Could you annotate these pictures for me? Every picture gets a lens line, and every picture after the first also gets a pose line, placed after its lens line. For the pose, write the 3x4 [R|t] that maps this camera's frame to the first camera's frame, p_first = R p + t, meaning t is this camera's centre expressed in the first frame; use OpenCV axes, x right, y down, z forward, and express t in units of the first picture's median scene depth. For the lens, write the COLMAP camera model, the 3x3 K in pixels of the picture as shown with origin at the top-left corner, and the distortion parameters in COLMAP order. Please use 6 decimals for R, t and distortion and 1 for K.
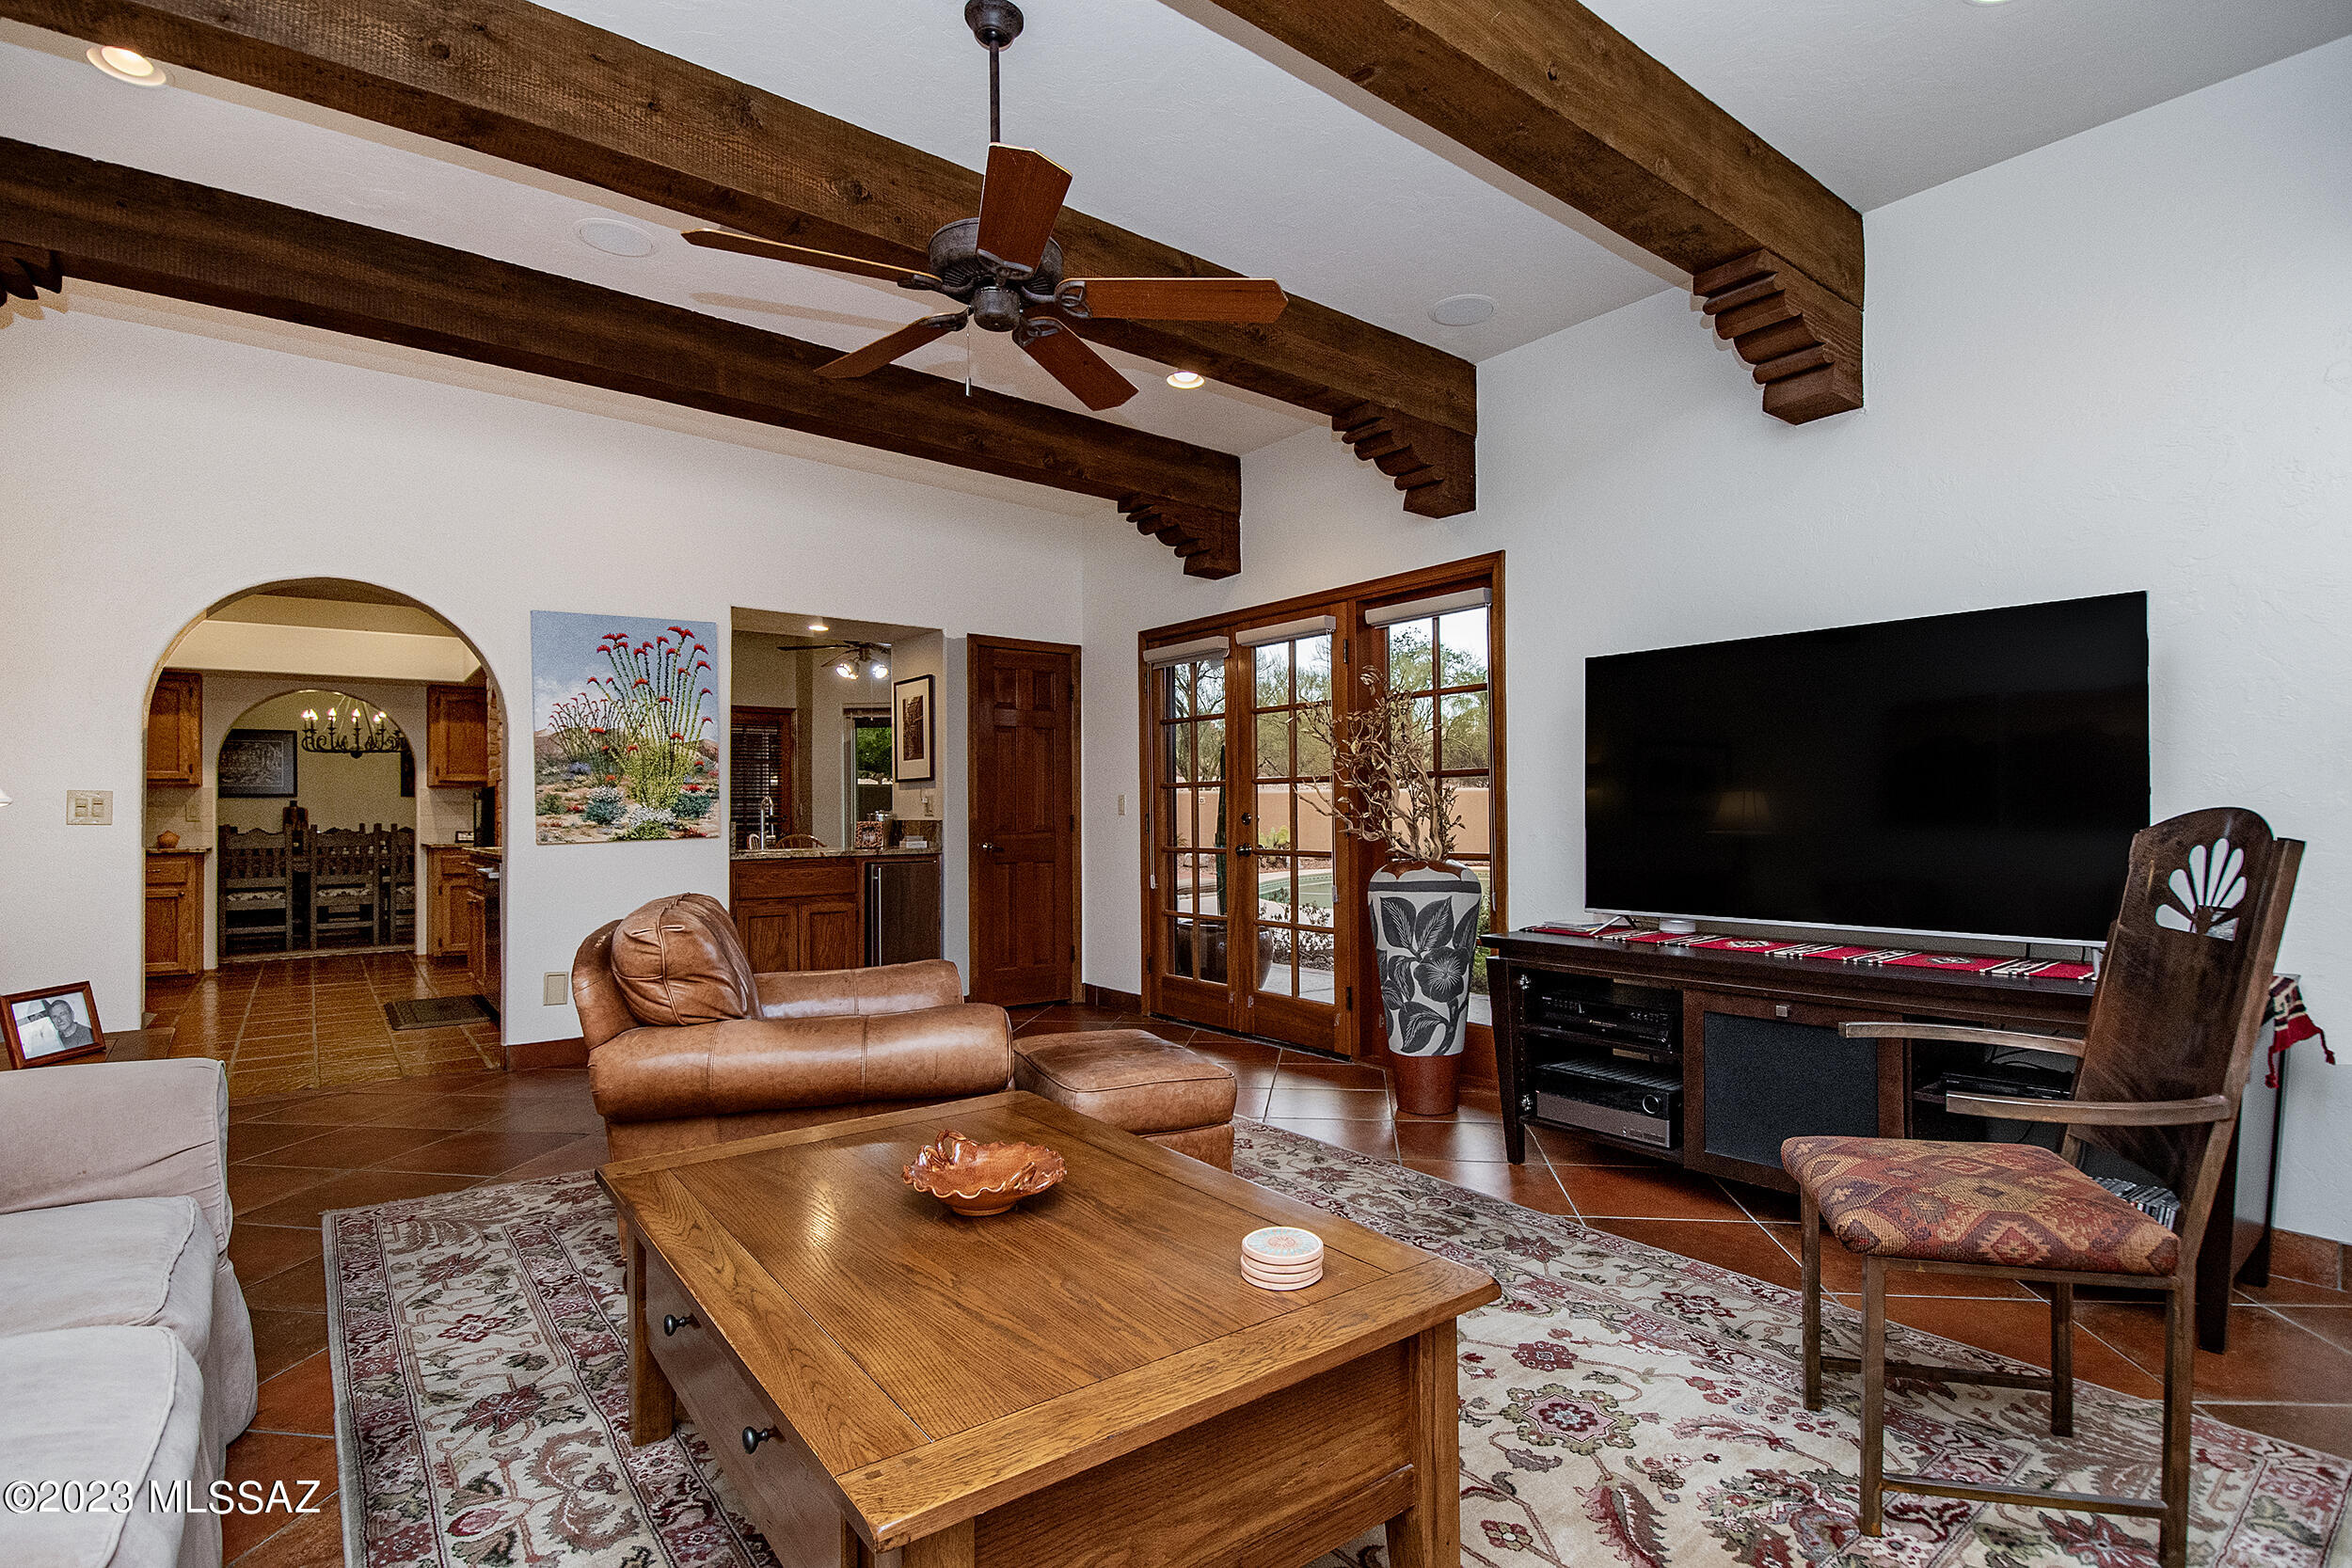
lens RADIAL K [[1150.4, 0, 1174.6], [0, 1150.4, 801.7], [0, 0, 1]] dist [-0.000684, -0.000253]
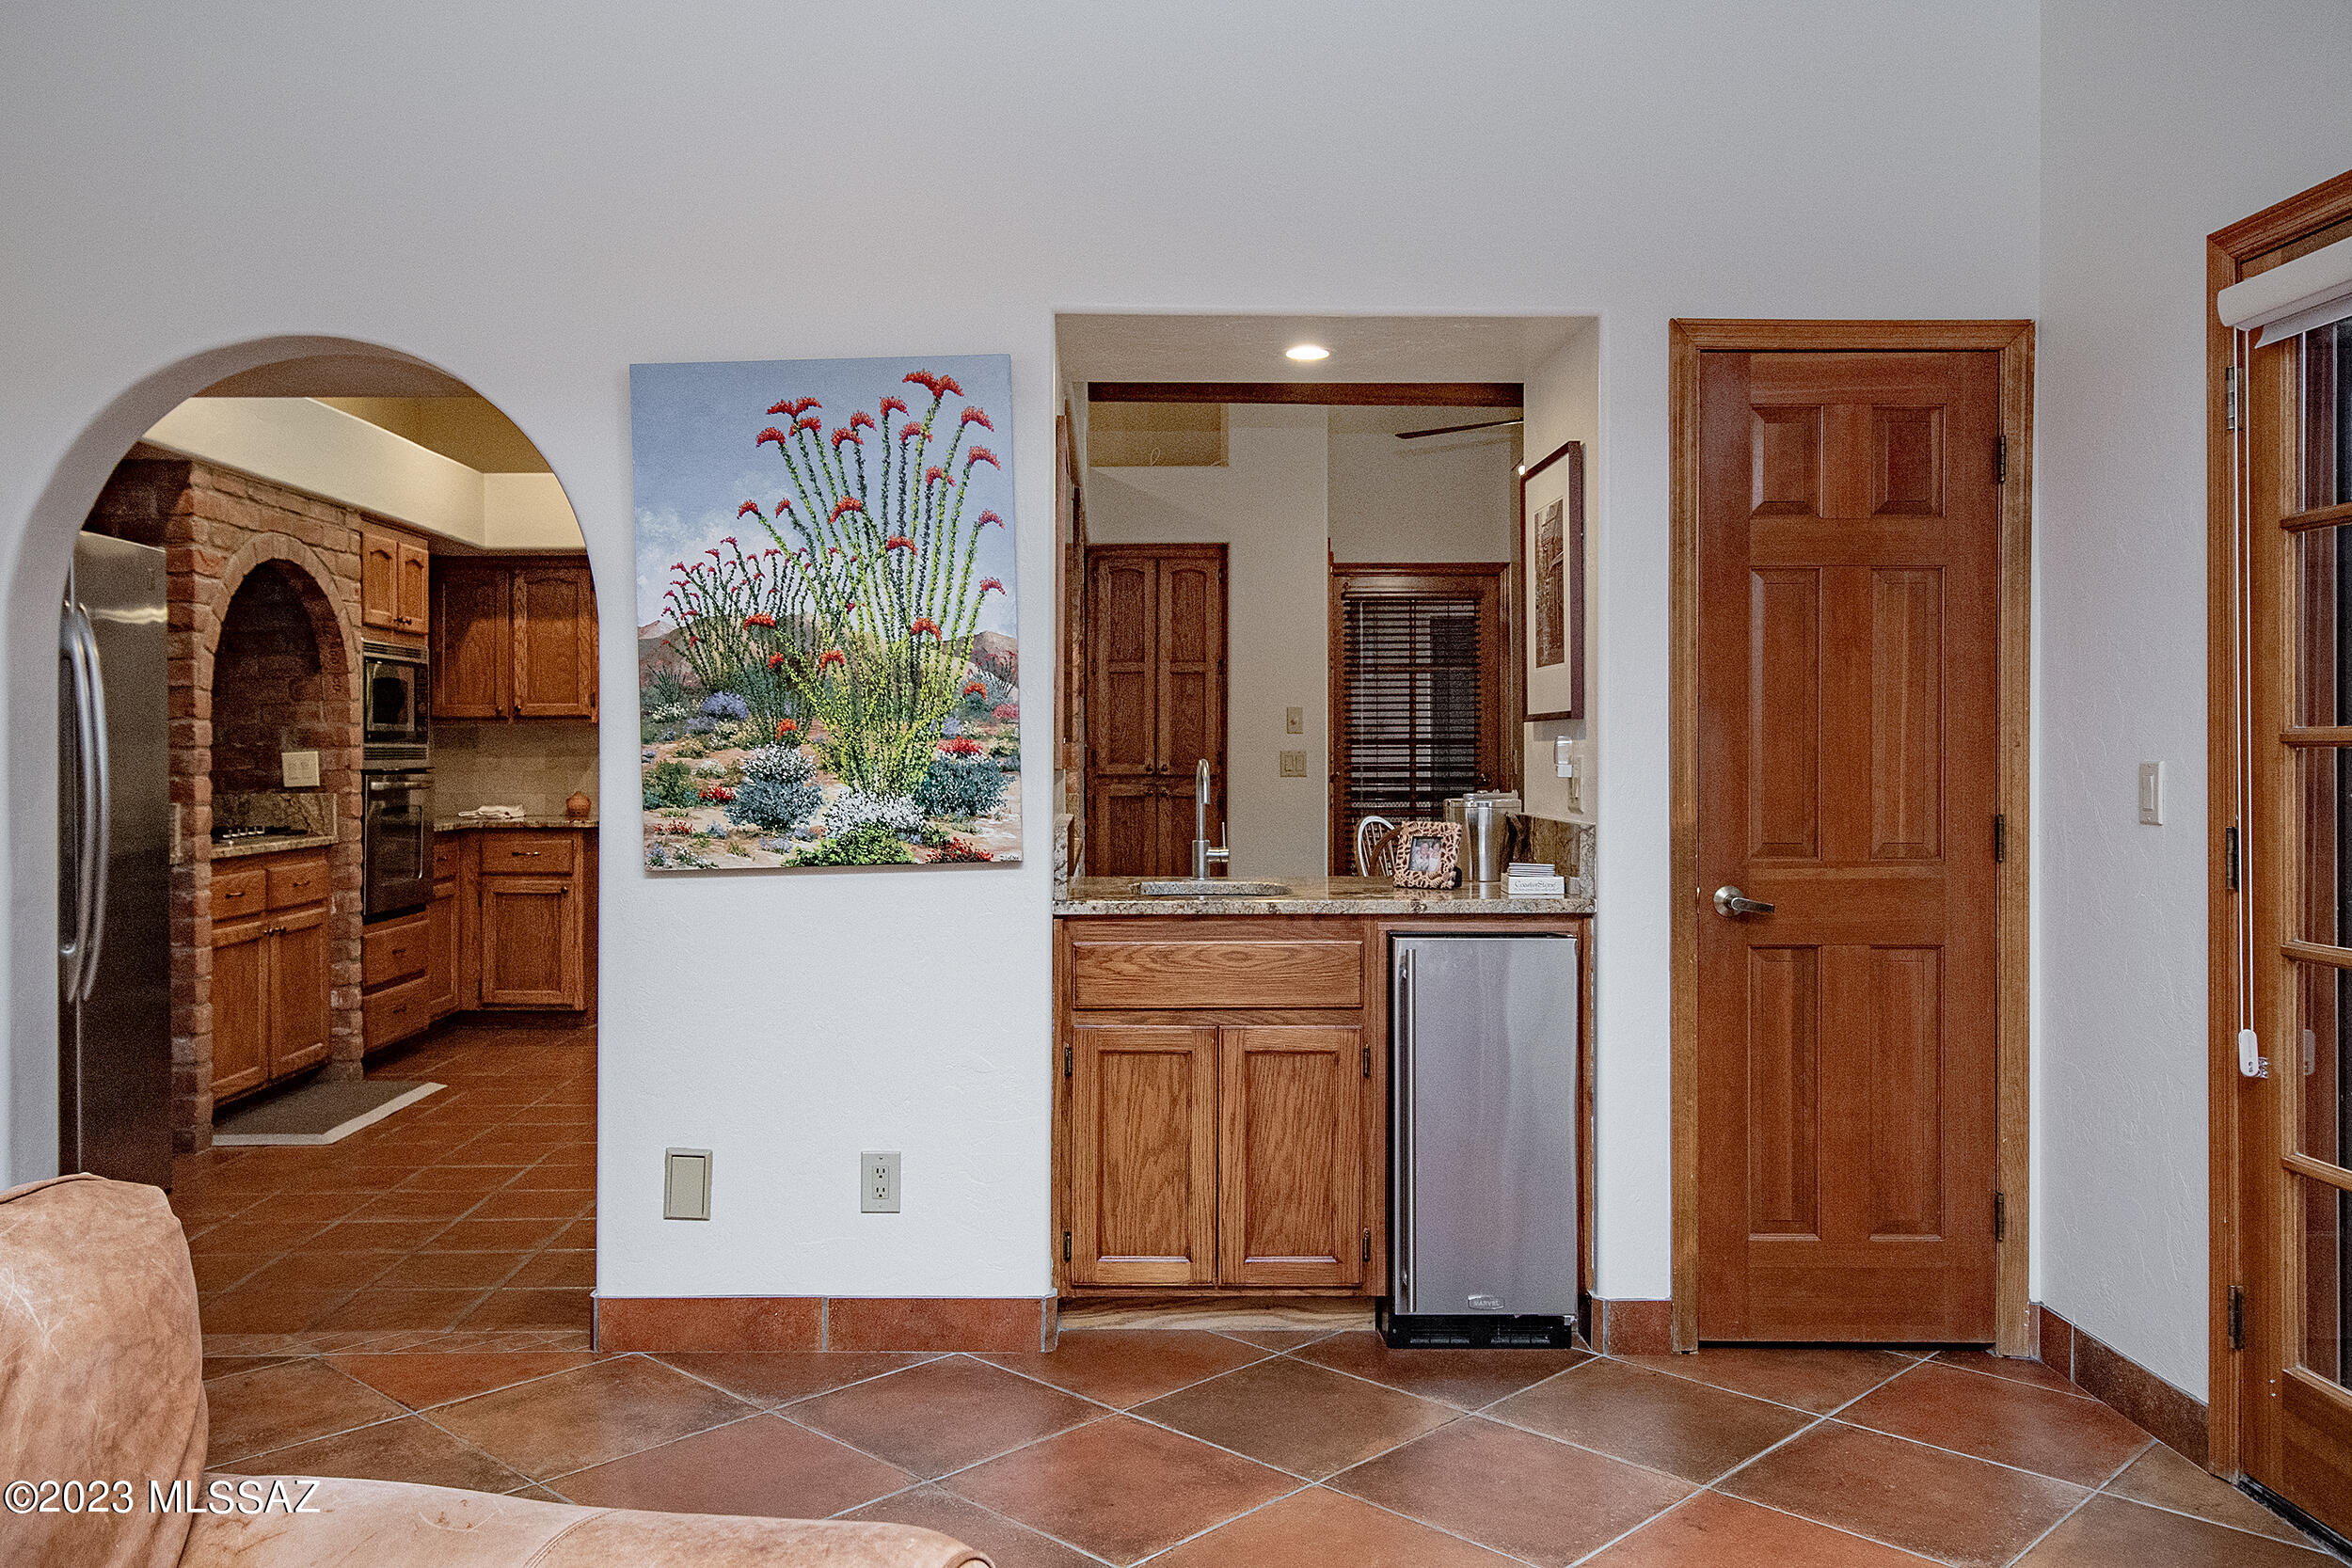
lens RADIAL K [[1753.3, 0, 1173.6], [0, 1753.3, 763.5], [0, 0, 1]] dist [0.009082, -0.002632]
pose [[0.798066, 0.012335, -0.602444, 0.038784], [0.003068, 0.999694, 0.024532, -0.022041], [0.602563, -0.021426, 0.797784, 0.537089]]
